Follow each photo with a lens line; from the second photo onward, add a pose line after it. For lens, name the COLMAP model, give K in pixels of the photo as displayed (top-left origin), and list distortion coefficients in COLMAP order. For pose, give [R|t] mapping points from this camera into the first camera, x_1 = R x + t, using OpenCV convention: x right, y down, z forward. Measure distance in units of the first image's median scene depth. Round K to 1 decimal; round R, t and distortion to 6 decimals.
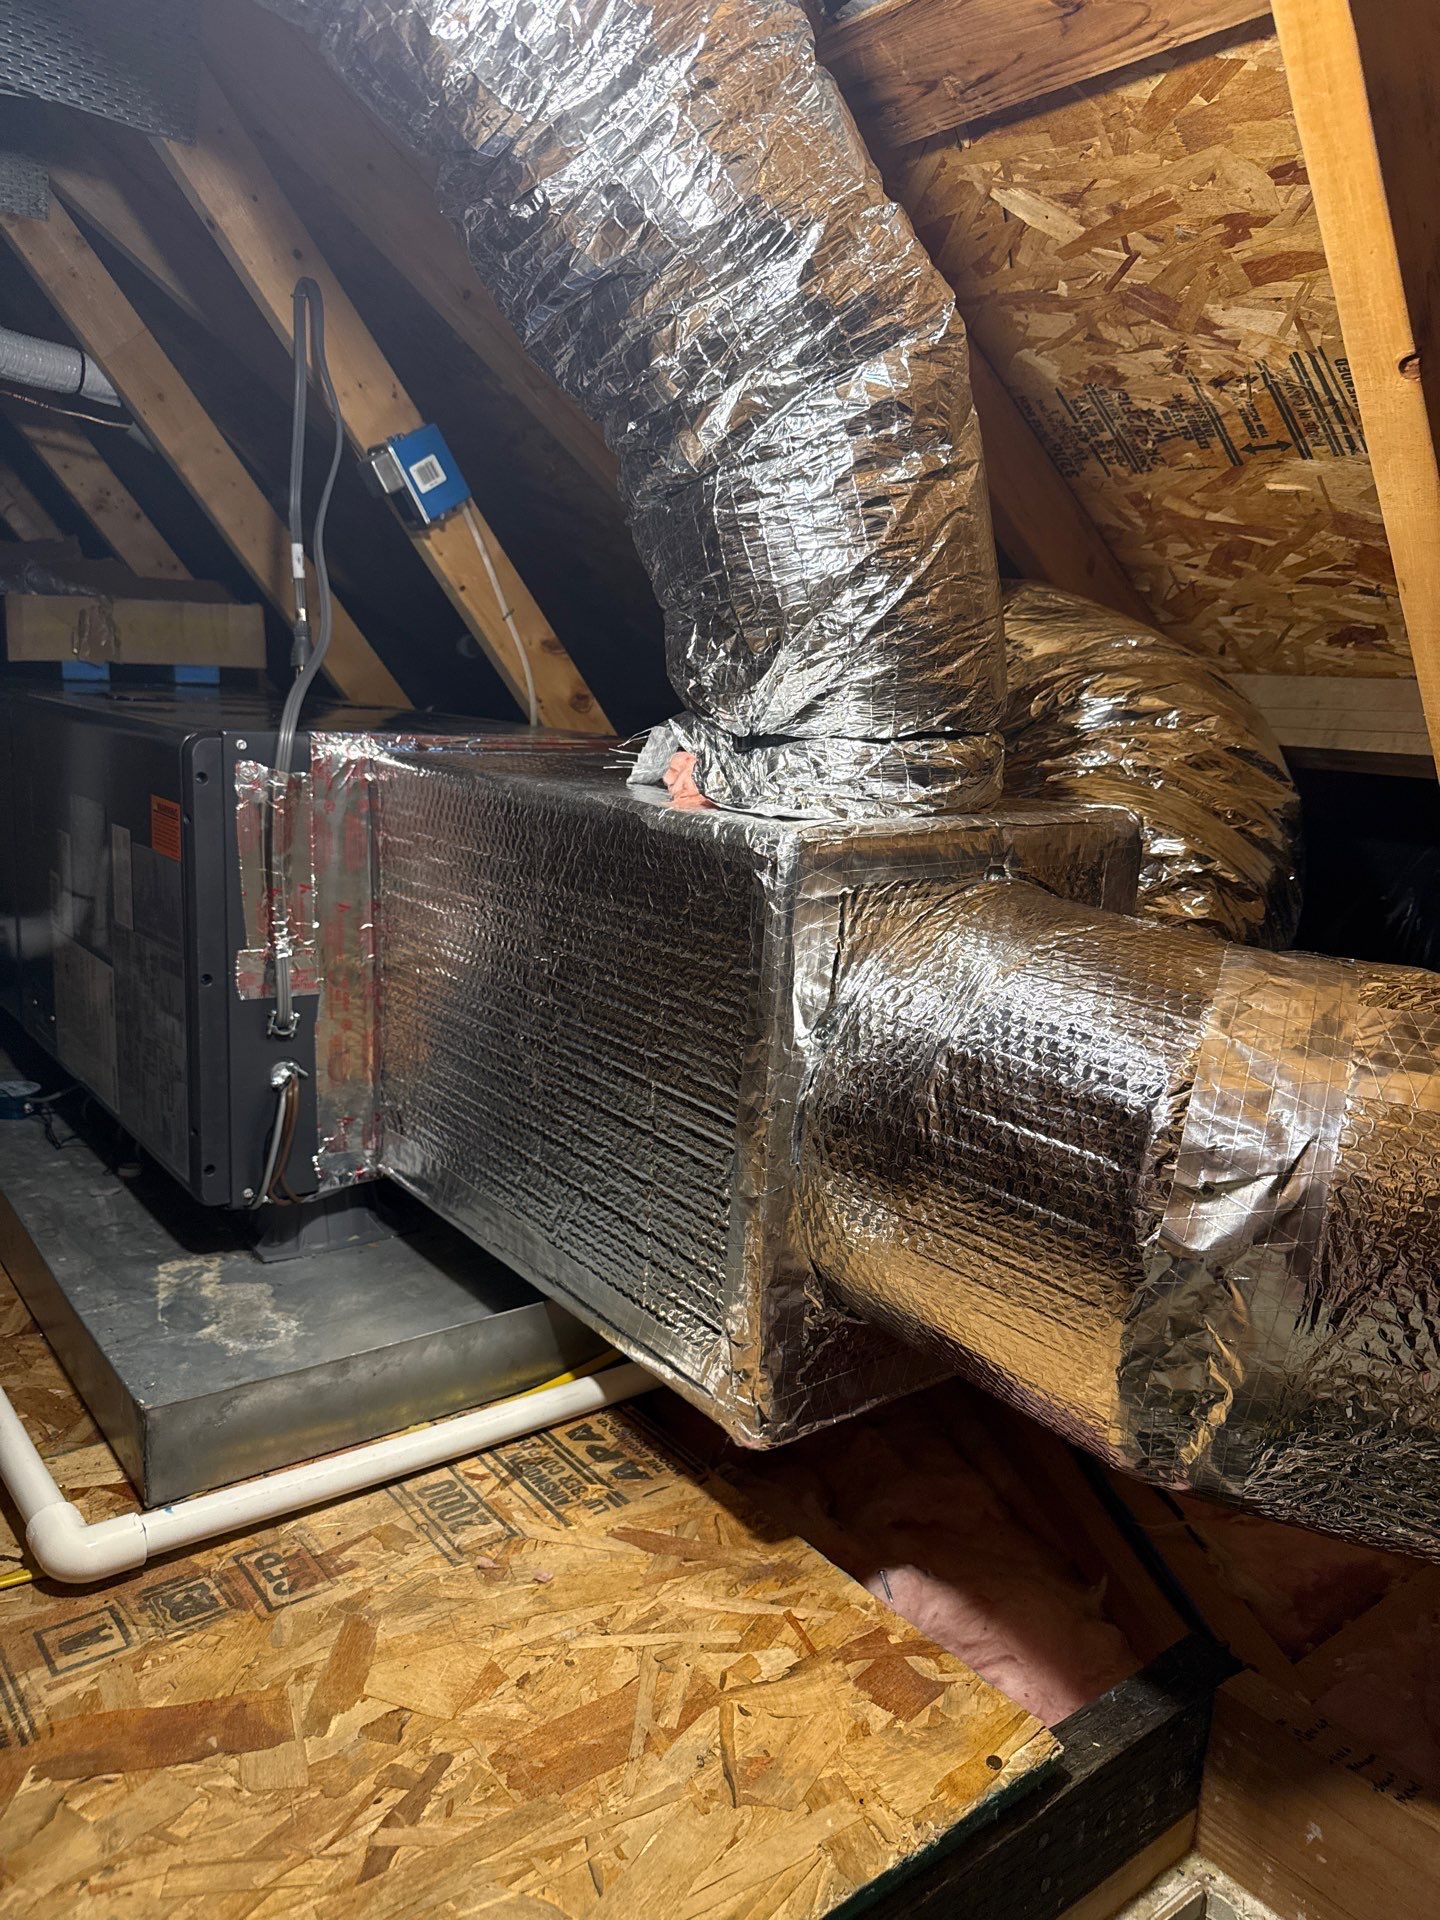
lens RADIAL K [[1349.7, 0, 720.0], [0, 1349.7, 960.0], [0, 0, 1]] dist [0.121202, -0.203079]
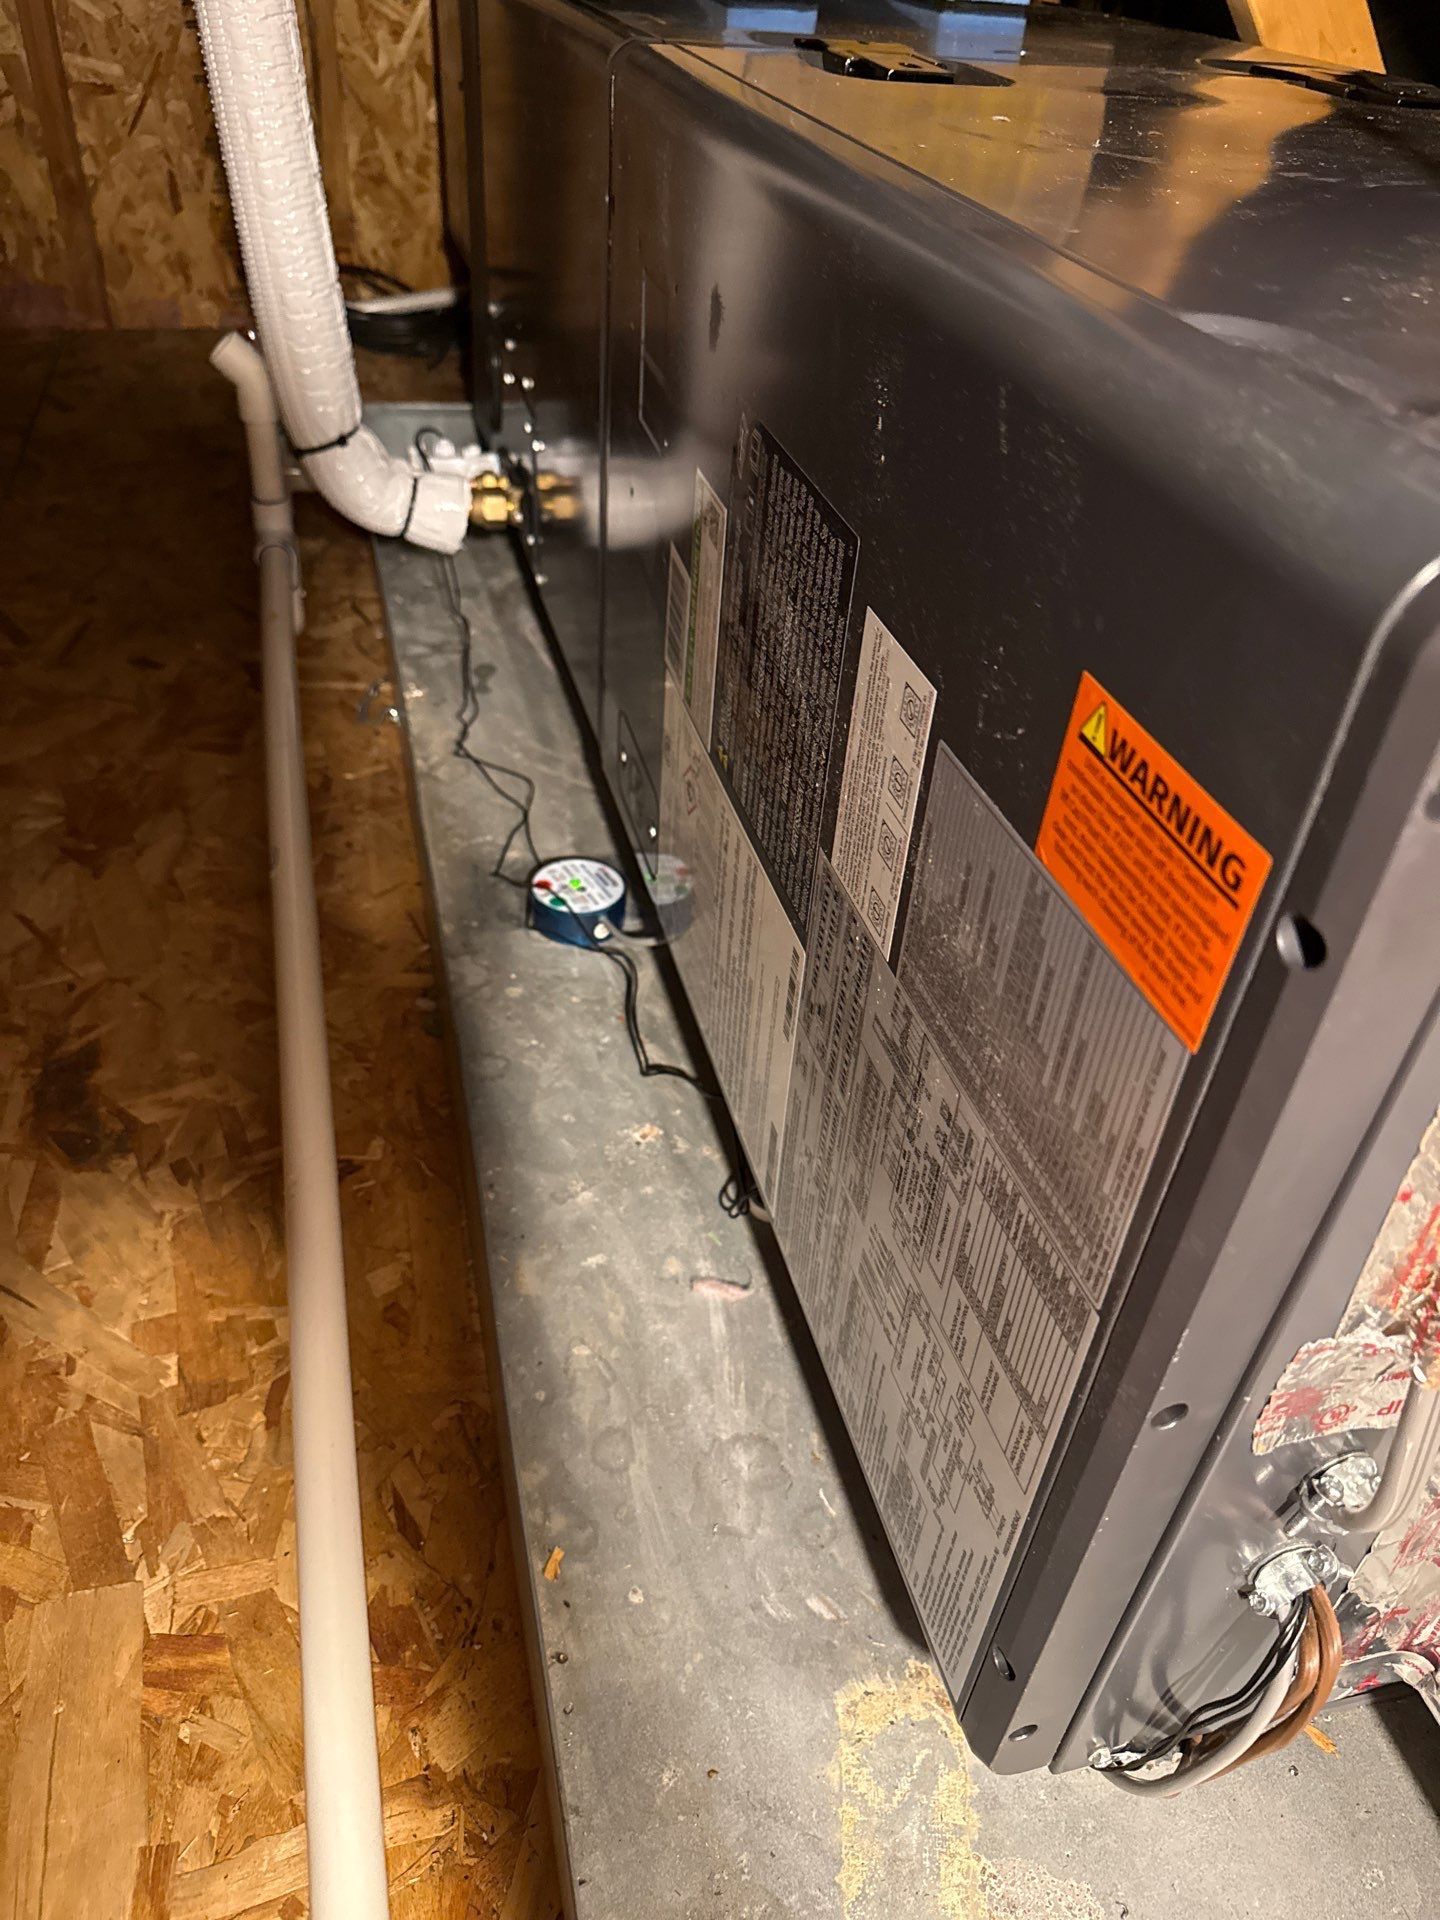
lens RADIAL K [[1357.5, 0, 712.9], [0, 1357.5, 963.5], [0, 0, 1]] dist [0.037782, -0.045504]
pose [[0.916786, 0.246845, -0.313961, -0.525395], [-0.085809, 0.889509, 0.448789, -0.238927], [0.390052, -0.384502, 0.836670, 1.012215]]
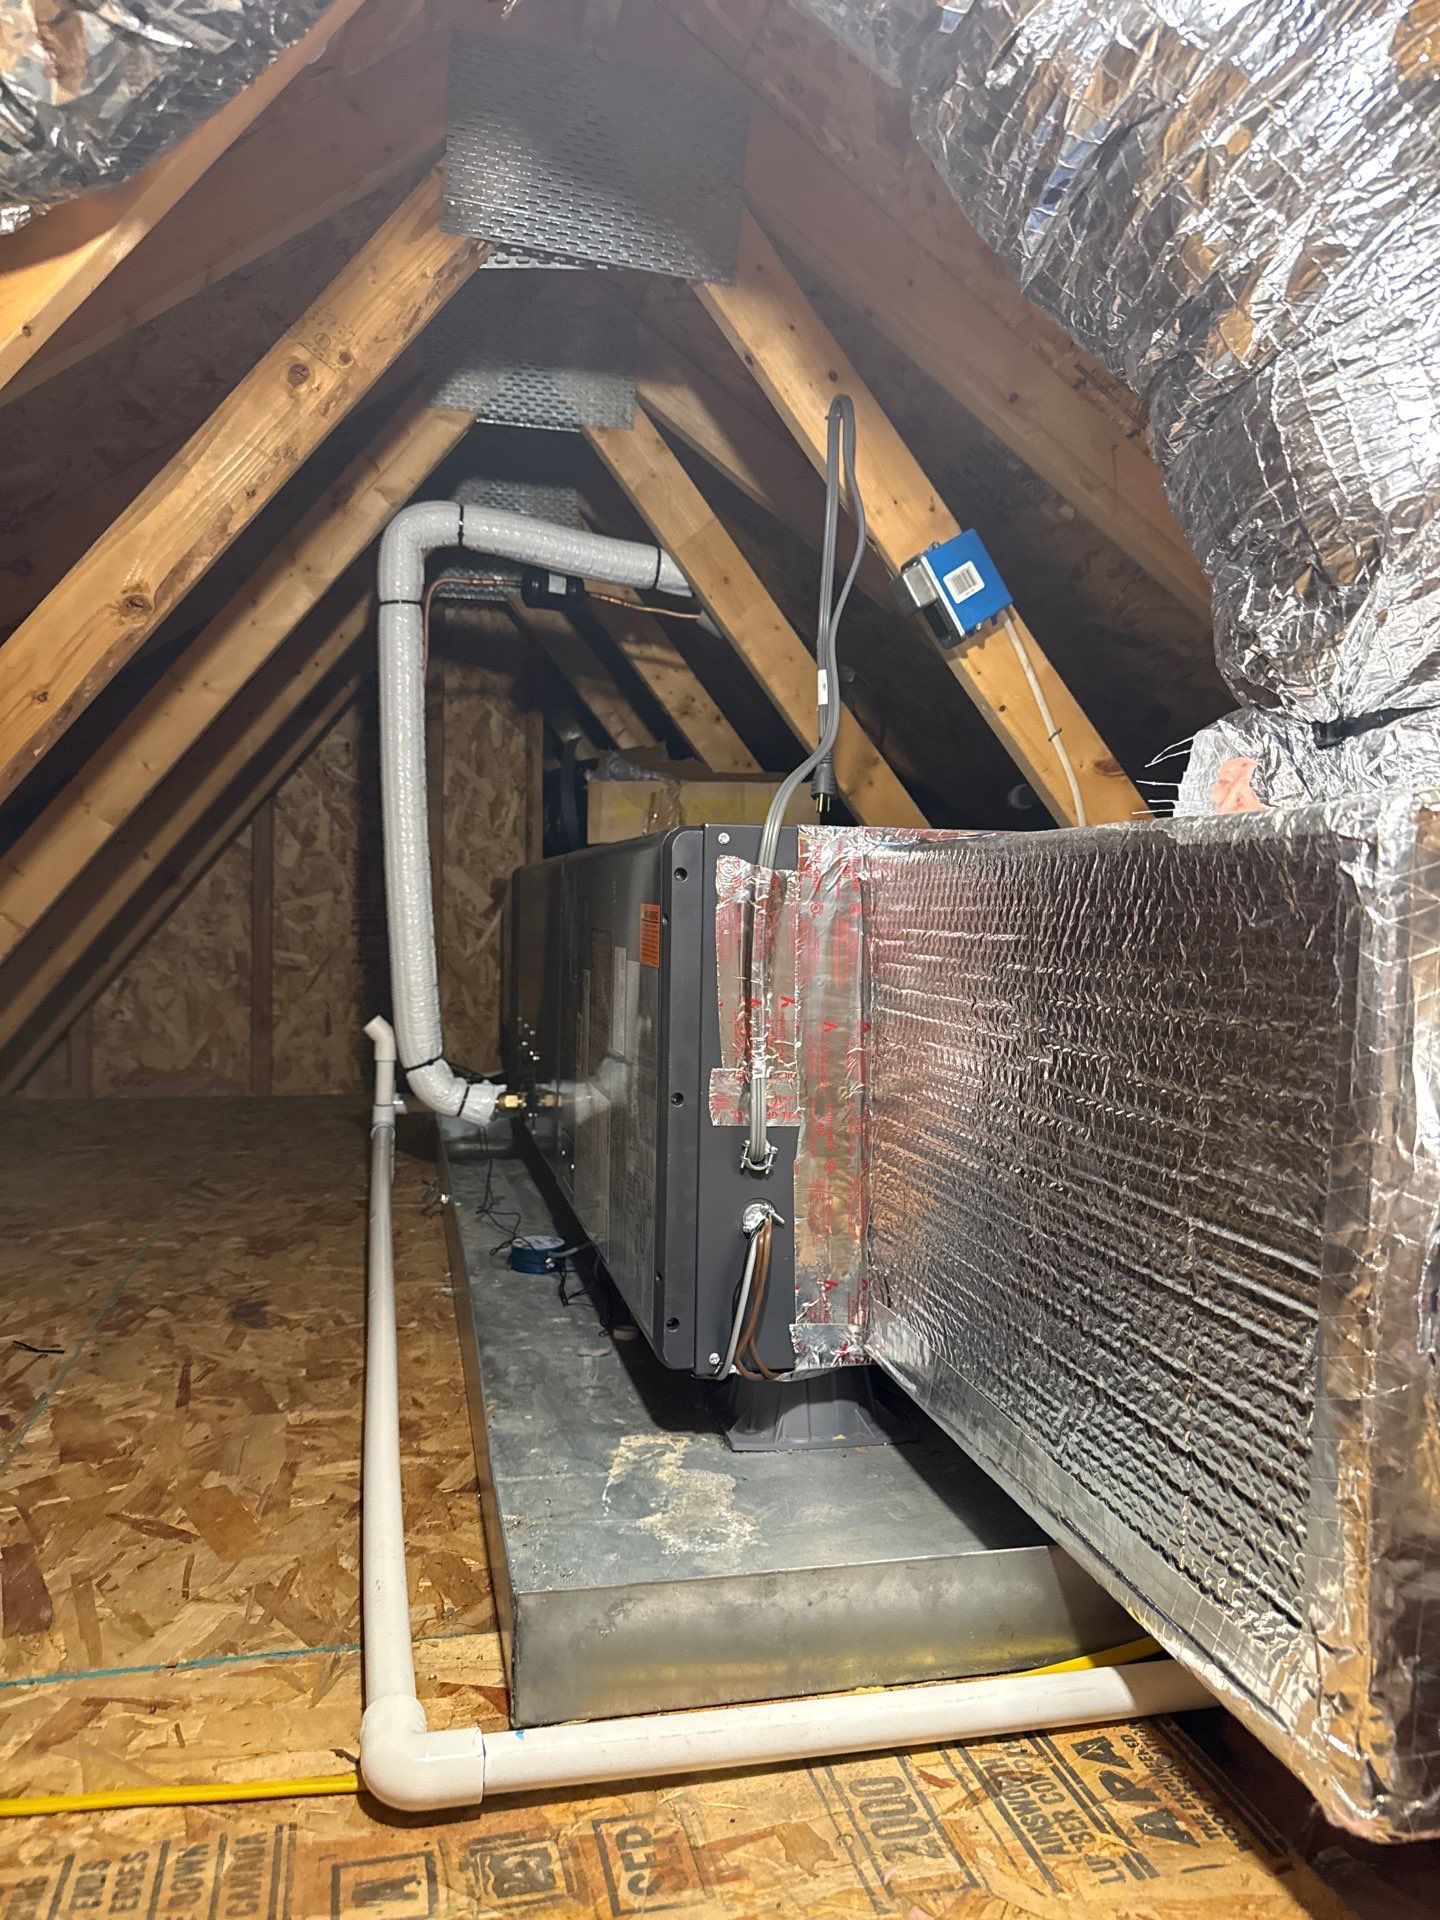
lens RADIAL K [[1372.8, 0, 717.2], [0, 1372.8, 965.5], [0, 0, 1]] dist [0.022805, -0.040377]
pose [[0.909222, -0.018060, -0.415920, 0.023409], [-0.052996, 0.985910, -0.158662, 0.085078], [0.412925, 0.166301, 0.895454, 0.259852]]
